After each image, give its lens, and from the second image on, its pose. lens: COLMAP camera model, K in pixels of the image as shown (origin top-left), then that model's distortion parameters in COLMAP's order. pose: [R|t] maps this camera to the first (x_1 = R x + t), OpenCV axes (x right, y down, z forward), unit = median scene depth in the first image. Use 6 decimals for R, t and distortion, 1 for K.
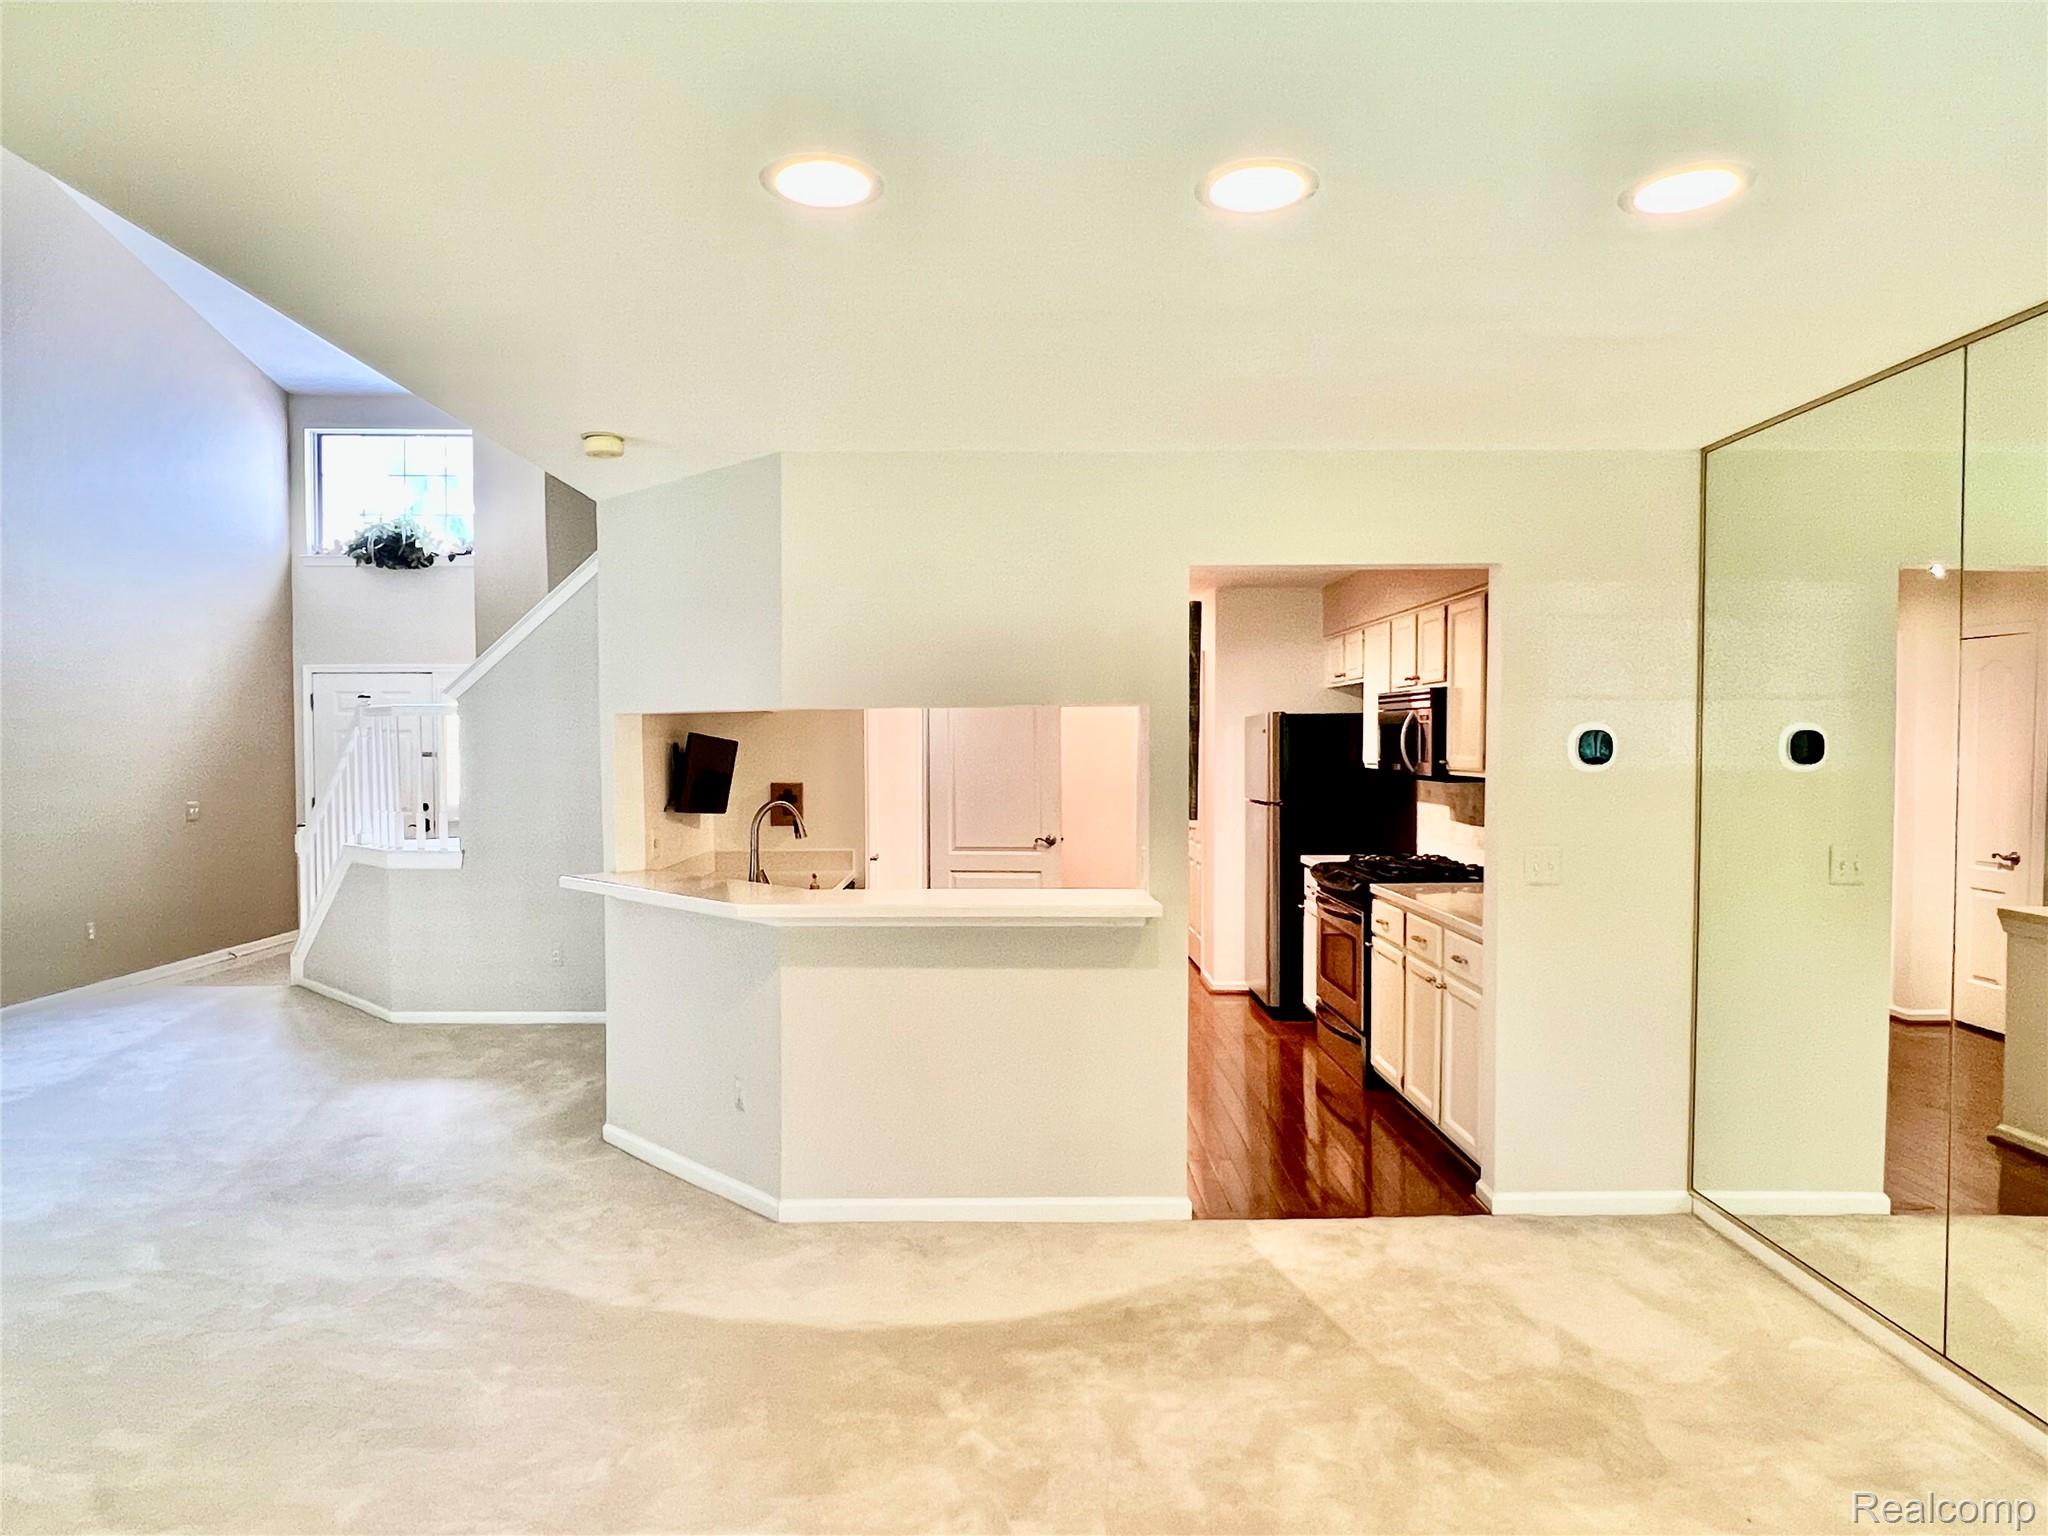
lens RADIAL K [[1197.9, 0, 1024.0], [0, 1197.9, 768.0], [0, 0, 1]] dist [-0.001850, -0.001118]
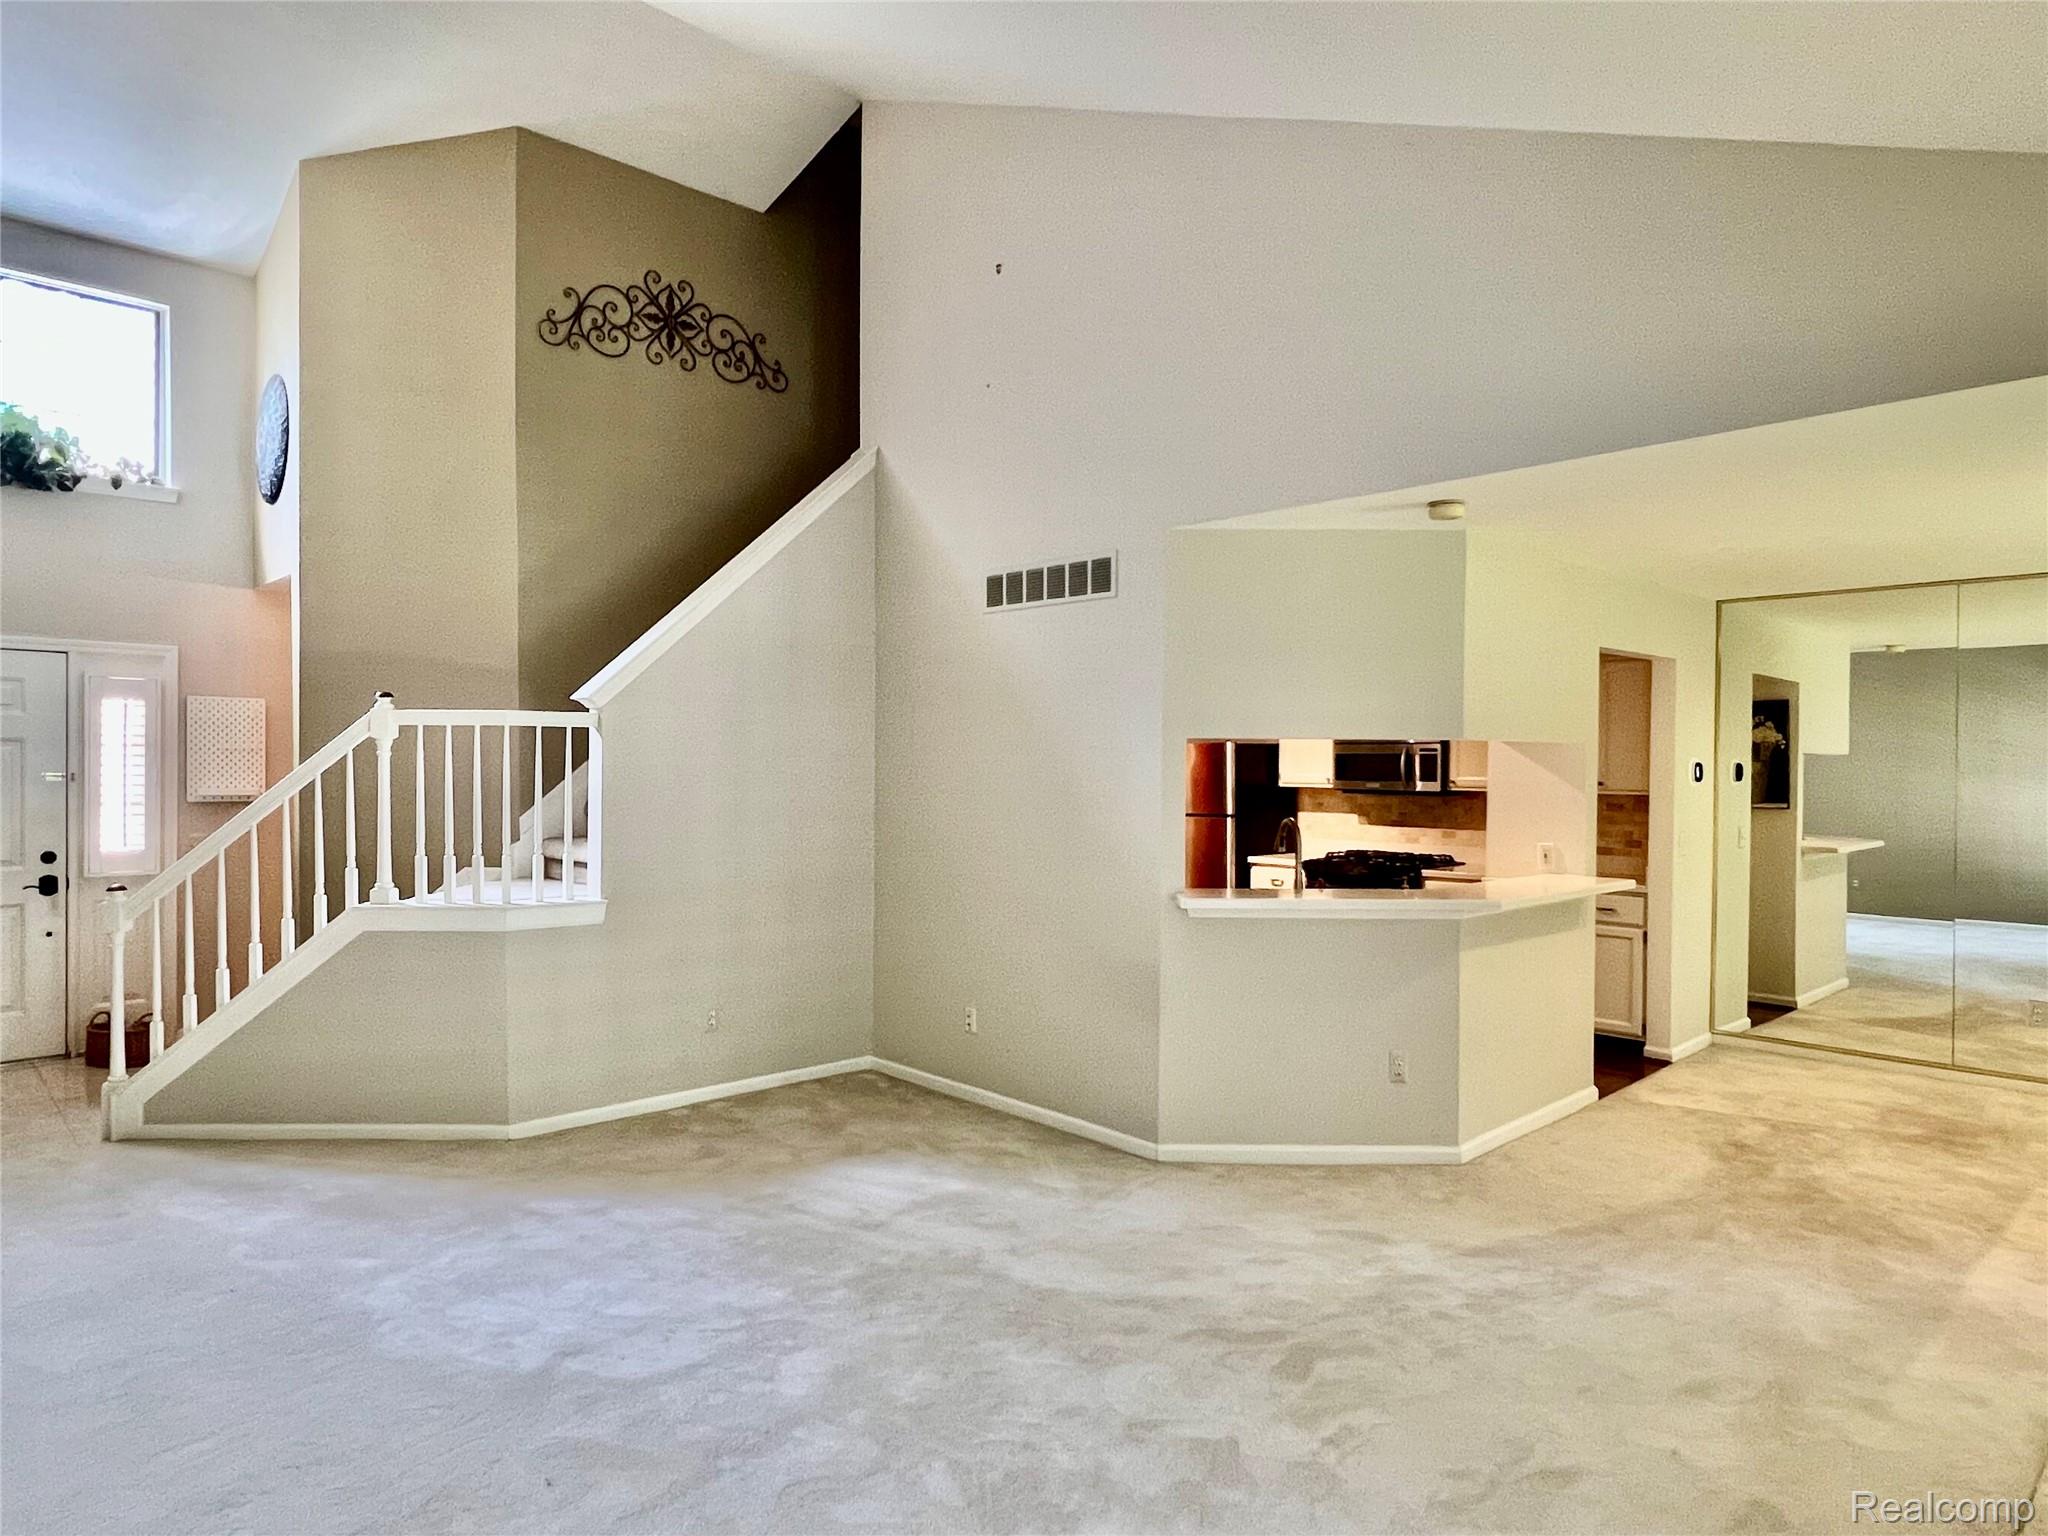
lens RADIAL K [[1197.9, 0, 1024.0], [0, 1197.9, 768.0], [0, 0, 1]] dist [-0.001850, -0.001118]
pose [[0.738583, 0.002795, 0.674157, -1.325066], [0.007305, 0.999900, -0.012148, -0.010398], [-0.674123, 0.013897, 0.738488, 0.390273]]
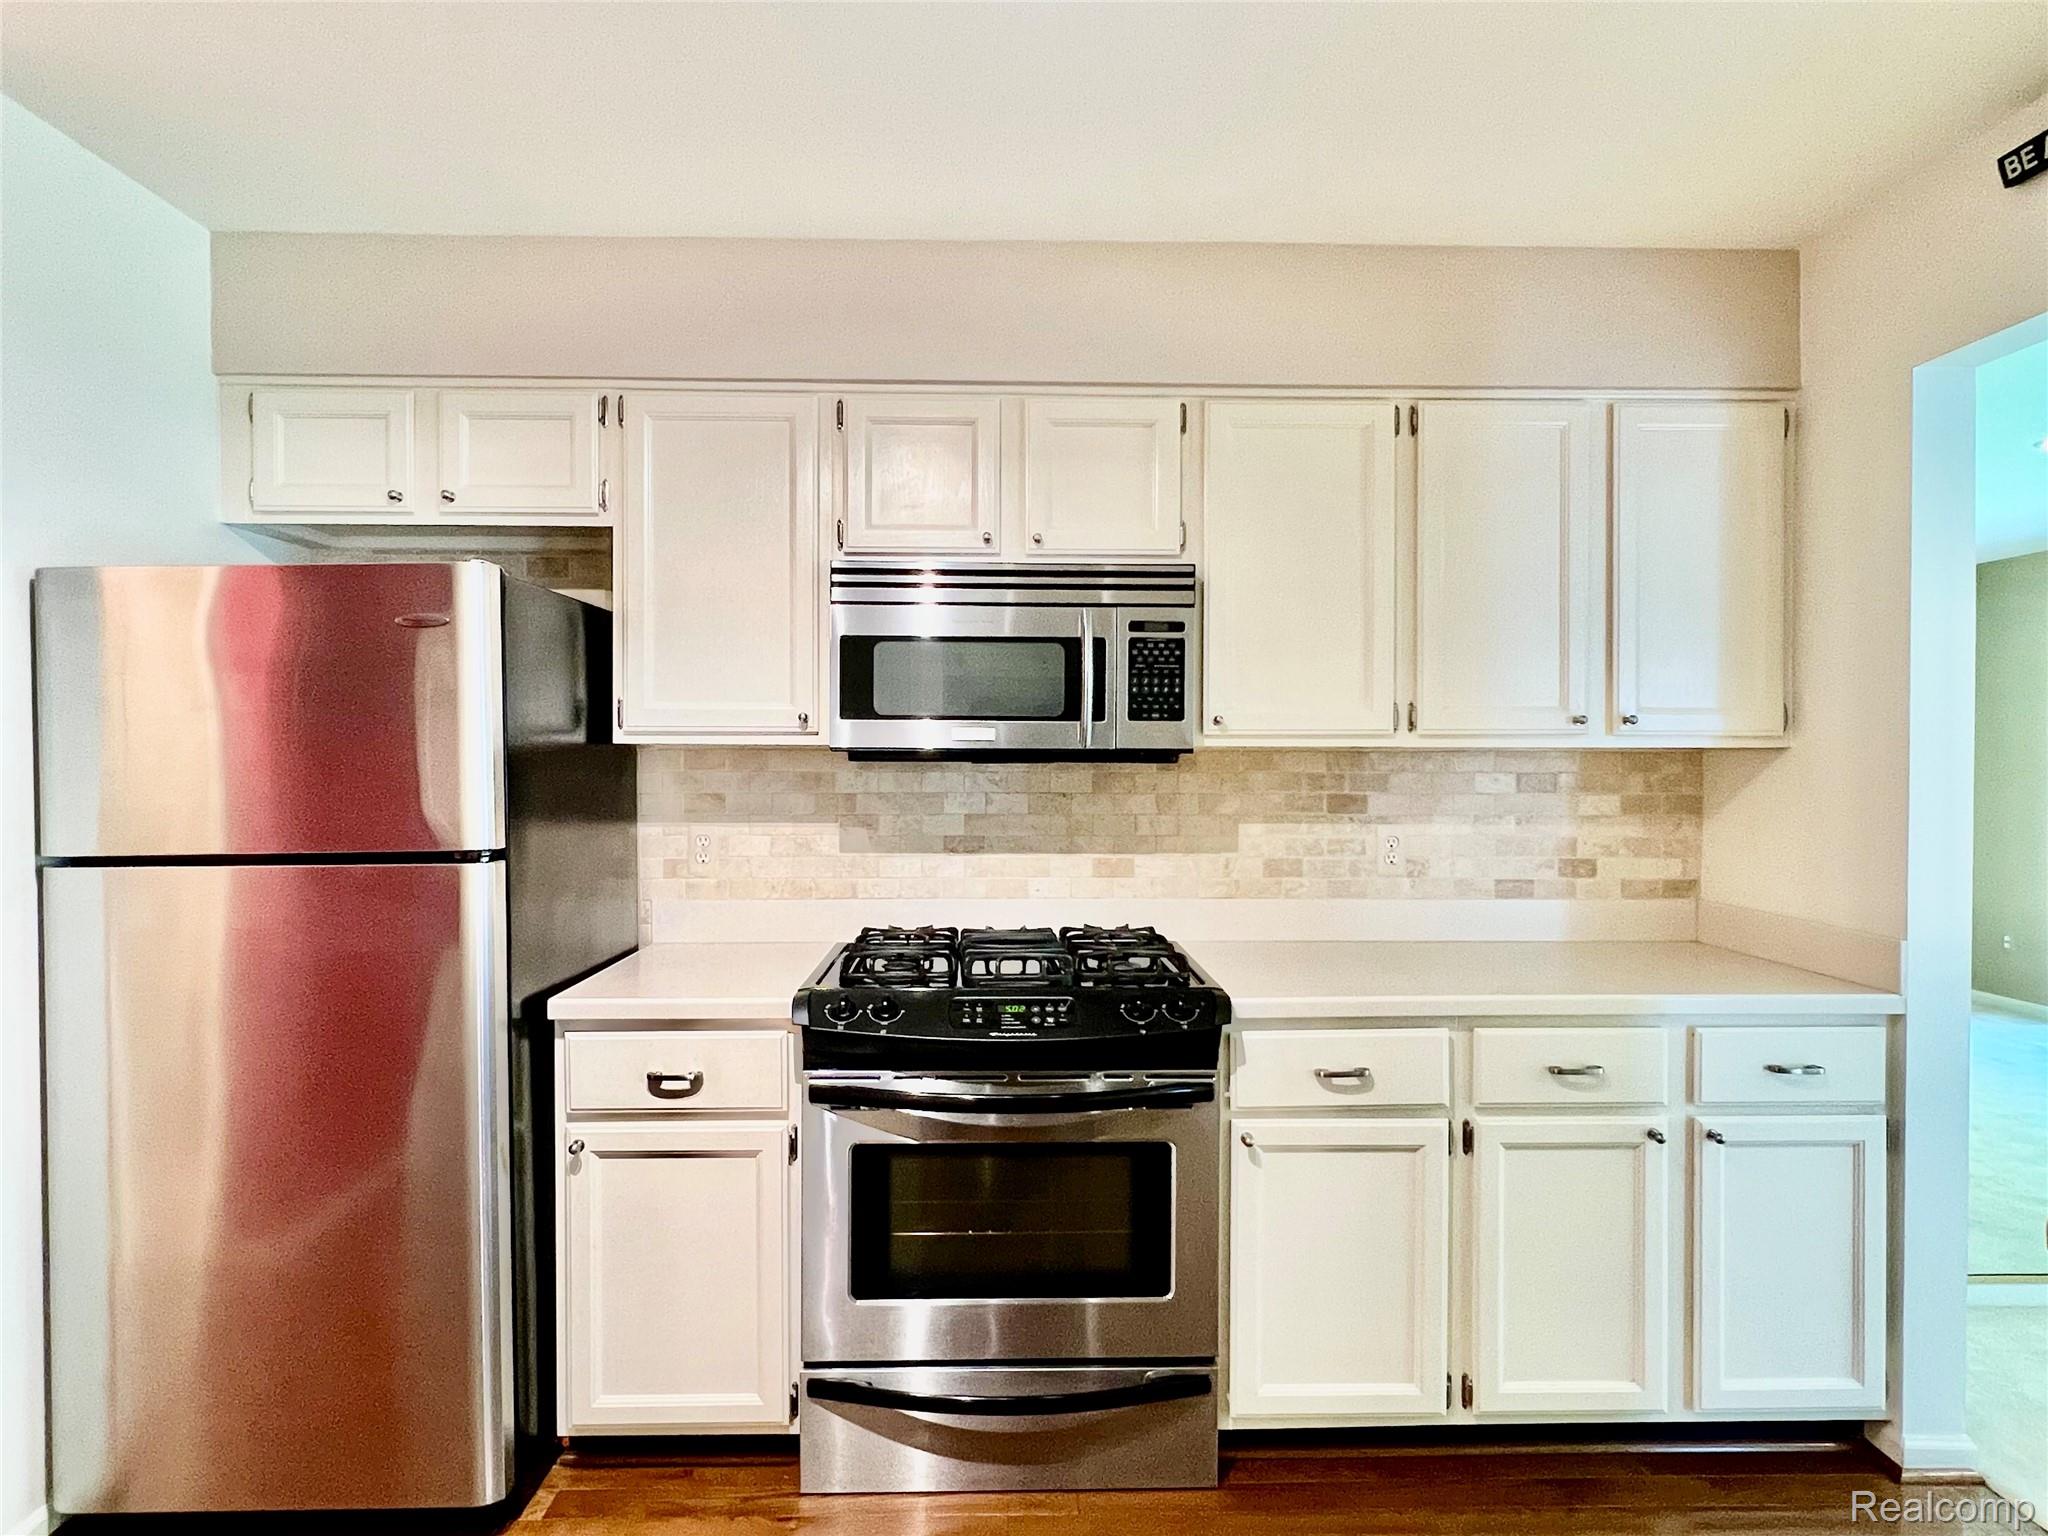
lens RADIAL K [[1149.1, 0, 1024.0], [0, 1149.1, 768.0], [0, 0, 1]] dist [-0.000287, -0.001559]
pose [[-0.008945, -0.009117, 0.999918, -0.156588], [0.018288, 0.999790, 0.009279, 0.011700], [-0.999793, 0.018370, -0.008776, 1.459474]]
